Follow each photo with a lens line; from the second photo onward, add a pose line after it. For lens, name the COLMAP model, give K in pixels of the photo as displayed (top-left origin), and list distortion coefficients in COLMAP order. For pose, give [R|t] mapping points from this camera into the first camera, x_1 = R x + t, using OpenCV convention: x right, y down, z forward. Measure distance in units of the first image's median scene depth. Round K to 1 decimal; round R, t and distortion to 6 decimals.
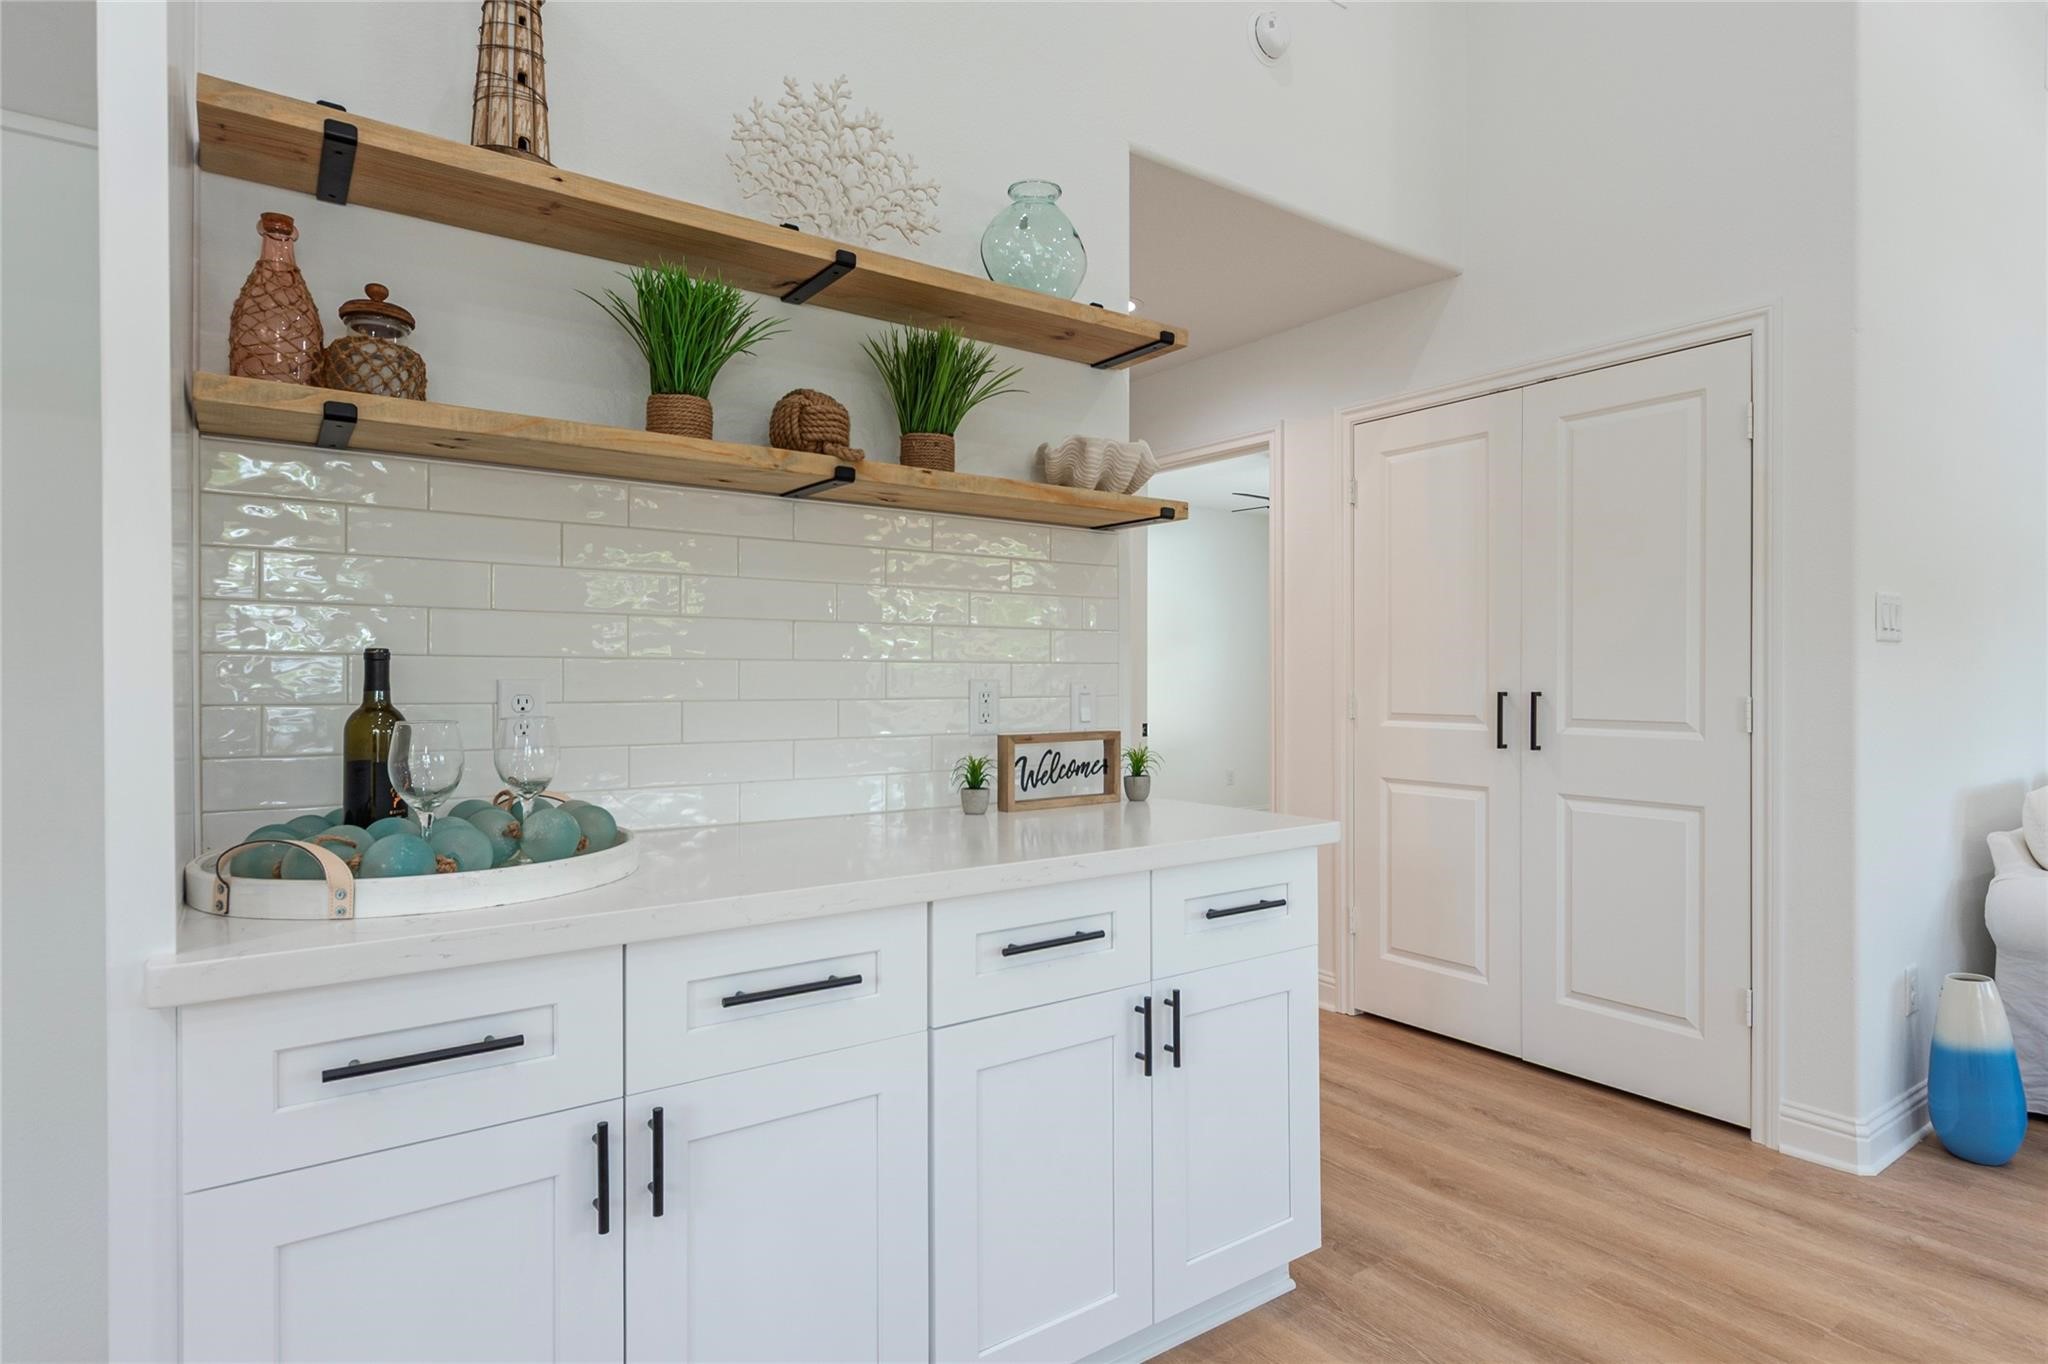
lens RADIAL K [[1093.2, 0, 1039.2], [0, 1093.2, 675.6], [0, 0, 1]] dist [0.005659, -0.000398]
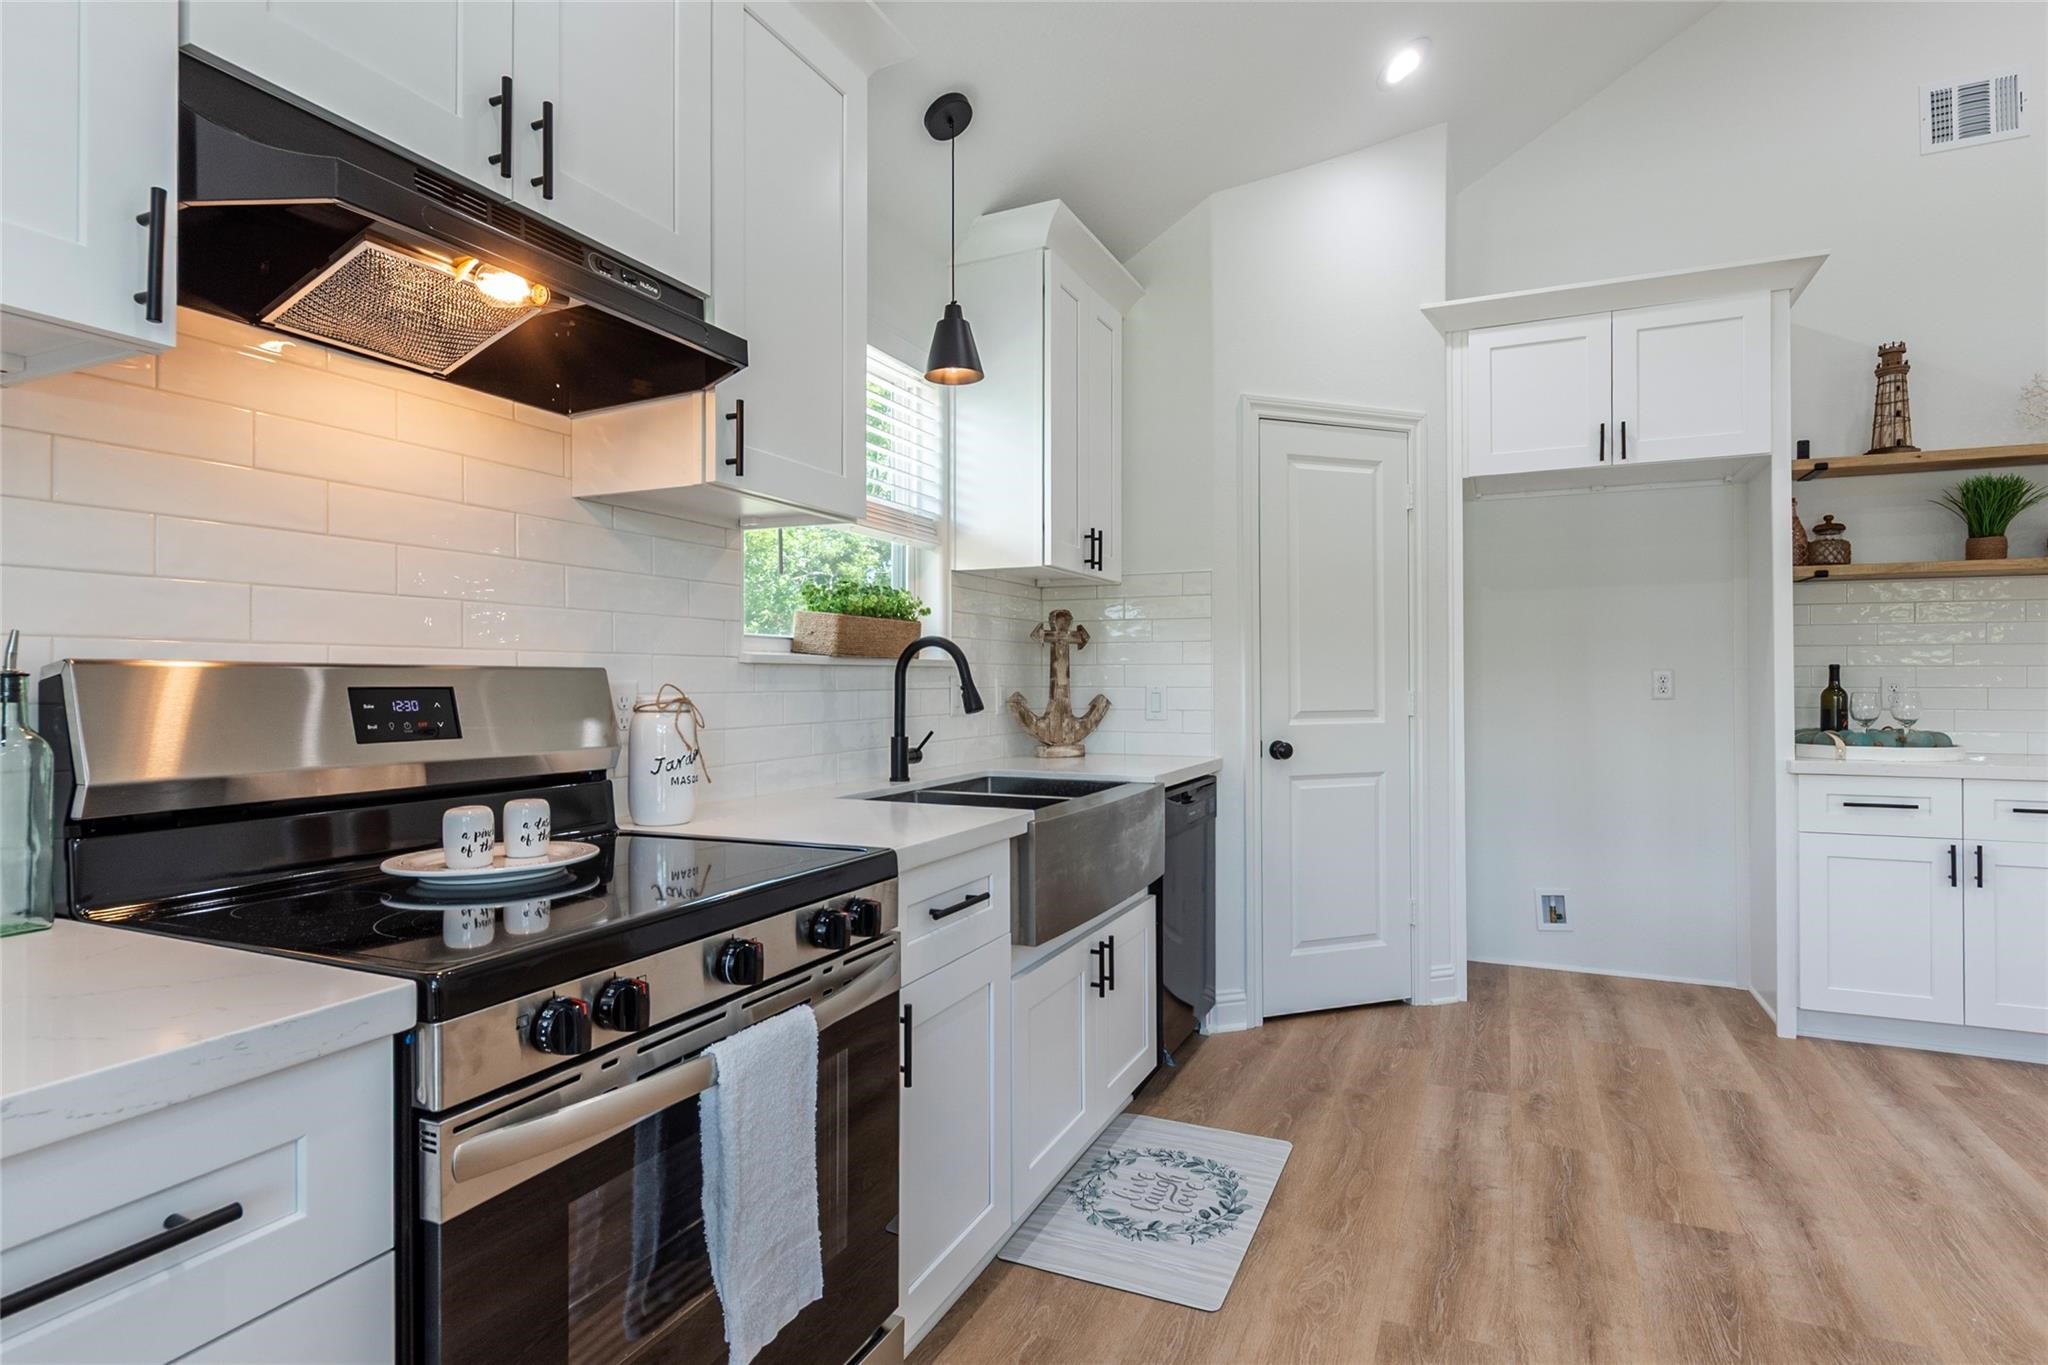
lens RADIAL K [[1029.0, 0, 1039.4], [0, 1029.0, 678.7], [0, 0, 1]] dist [-0.004250, -0.005360]
pose [[0.493373, -0.005071, -0.869803, 0.413823], [0.002056, 0.999987, -0.004663, 0.011215], [0.869815, 0.000513, 0.493377, -1.341939]]
